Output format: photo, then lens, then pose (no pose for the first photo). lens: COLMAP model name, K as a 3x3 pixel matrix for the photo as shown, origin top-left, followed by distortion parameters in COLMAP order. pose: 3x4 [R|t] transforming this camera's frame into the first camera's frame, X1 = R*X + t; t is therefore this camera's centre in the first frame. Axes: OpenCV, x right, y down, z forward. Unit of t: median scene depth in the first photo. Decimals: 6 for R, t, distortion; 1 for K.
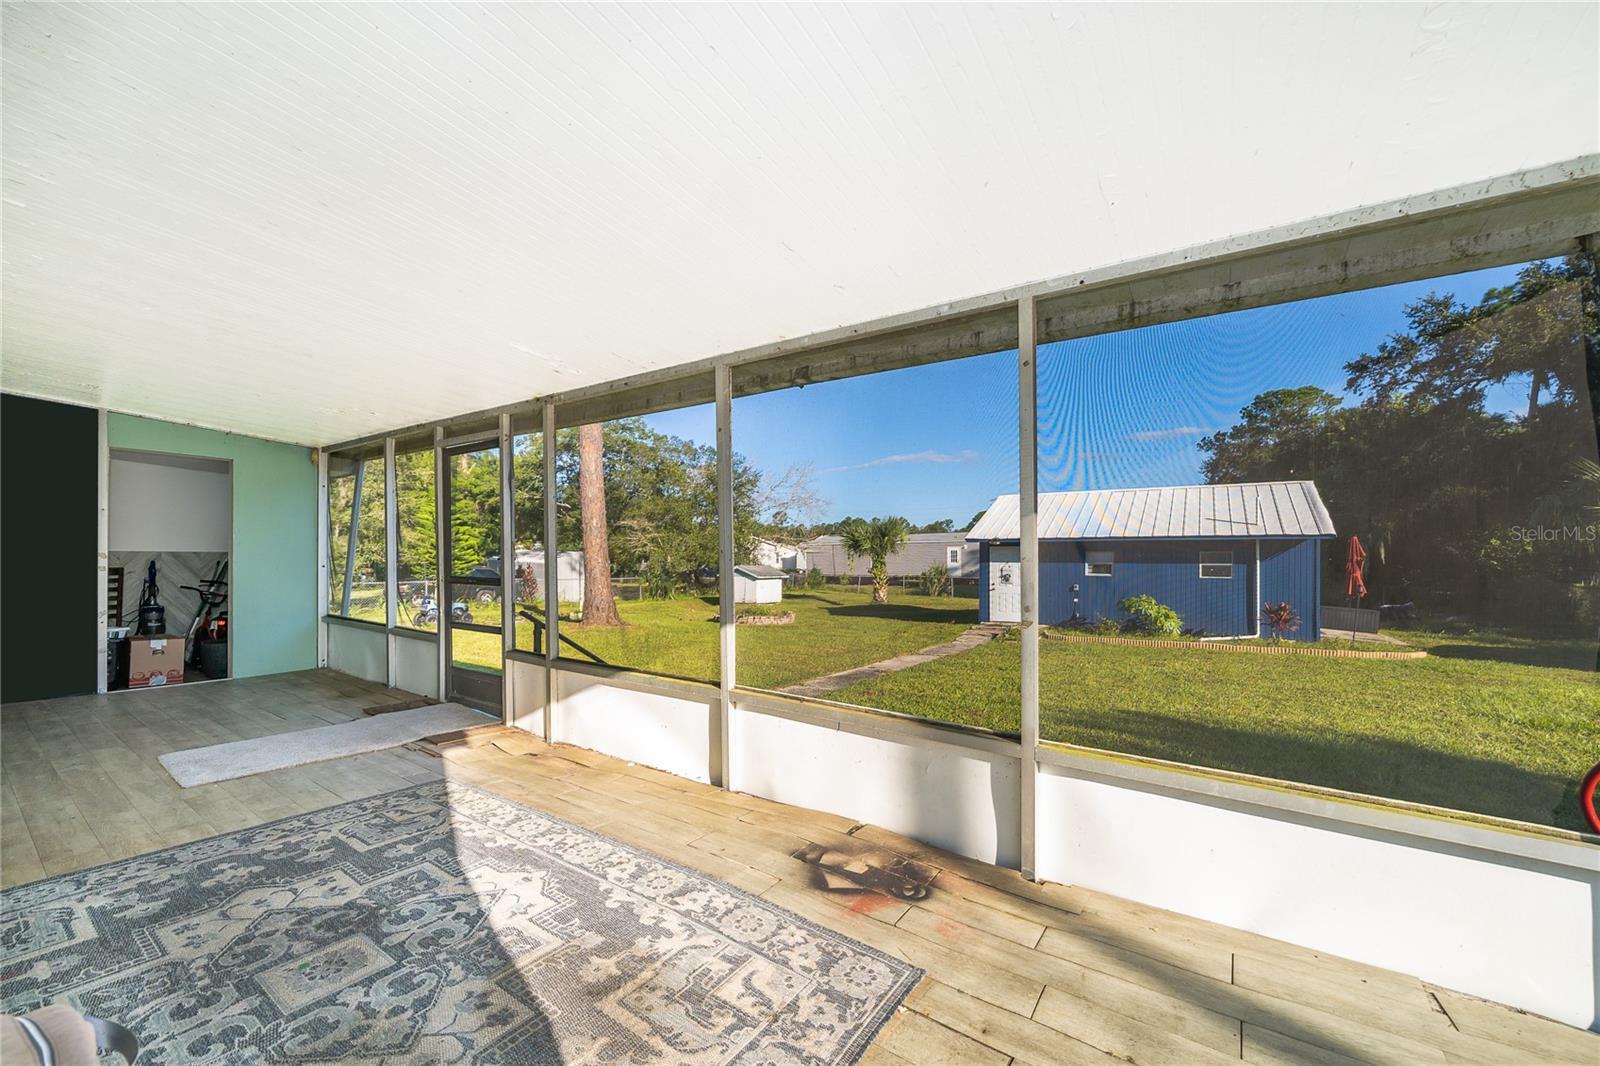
lens RADIAL K [[594.5, 0, 800.6], [0, 594.5, 548.9], [0, 0, 1]] dist [-0.000356, -0.000039]
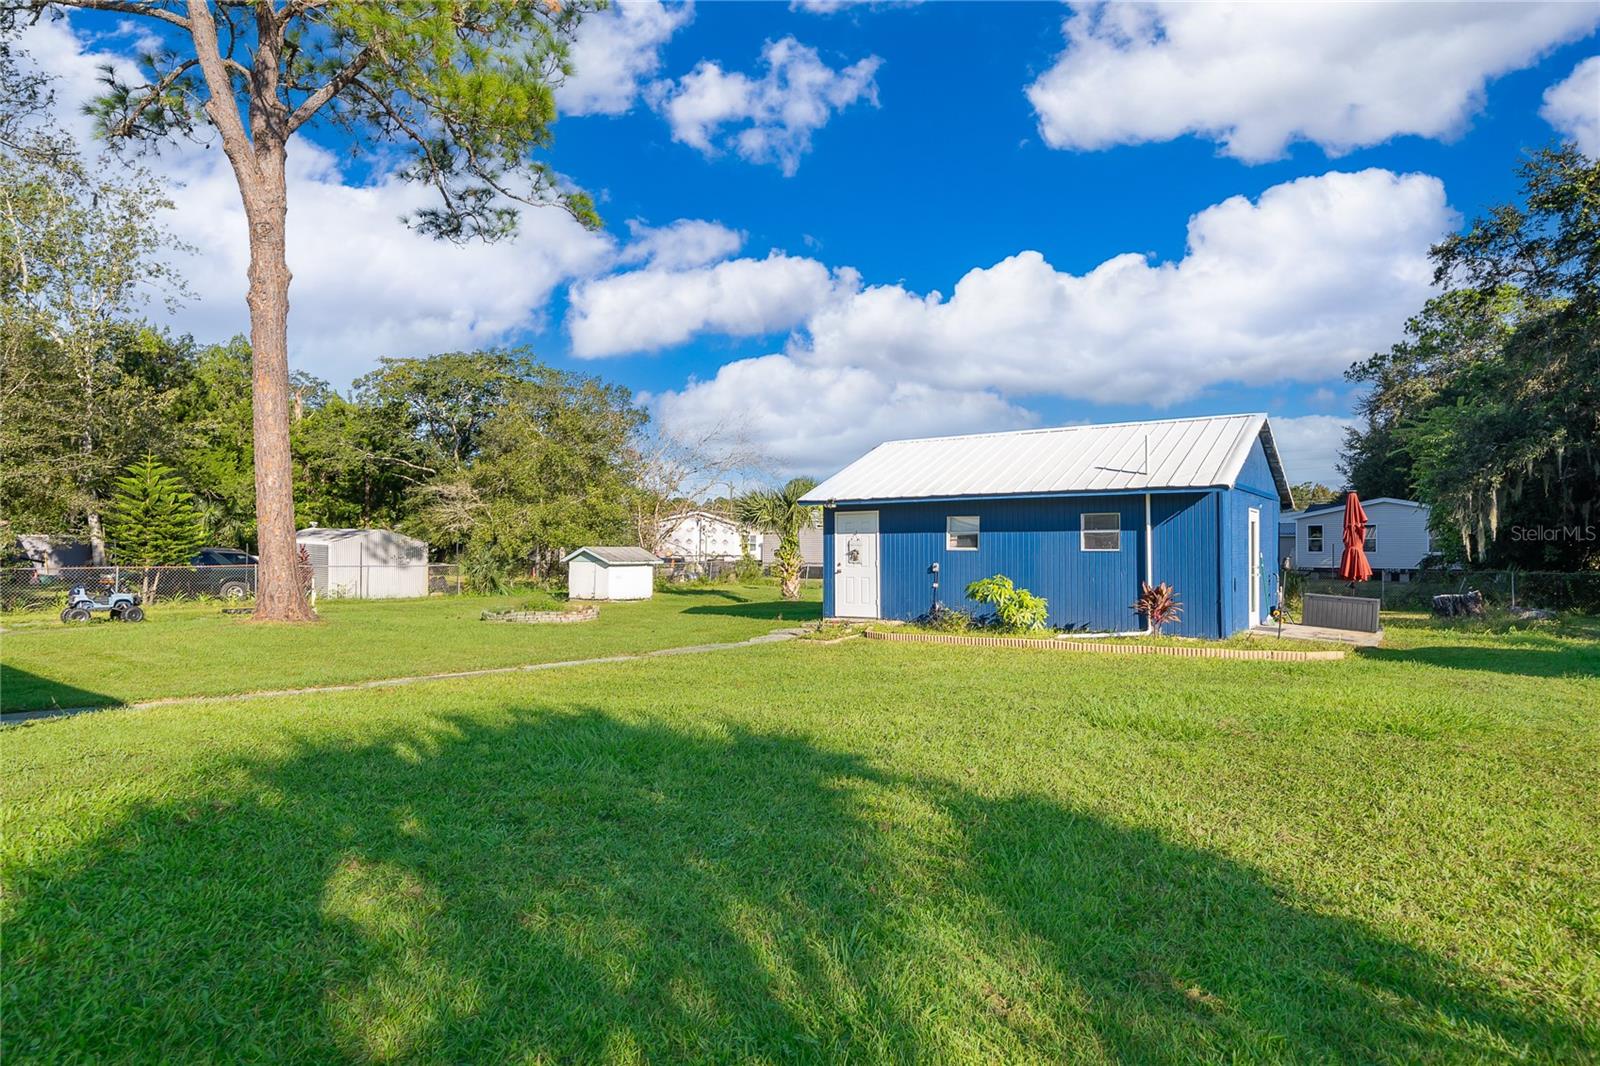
lens RADIAL K [[847.3, 0, 800.0], [0, 847.3, 533.0], [0, 0, 1]] dist [0.003186, 0.000724]
pose [[0.998901, -0.005963, -0.046499, 0.327308], [0.005908, 0.999982, -0.001309, 0.022846], [0.046506, 0.001033, 0.998917, -0.019911]]
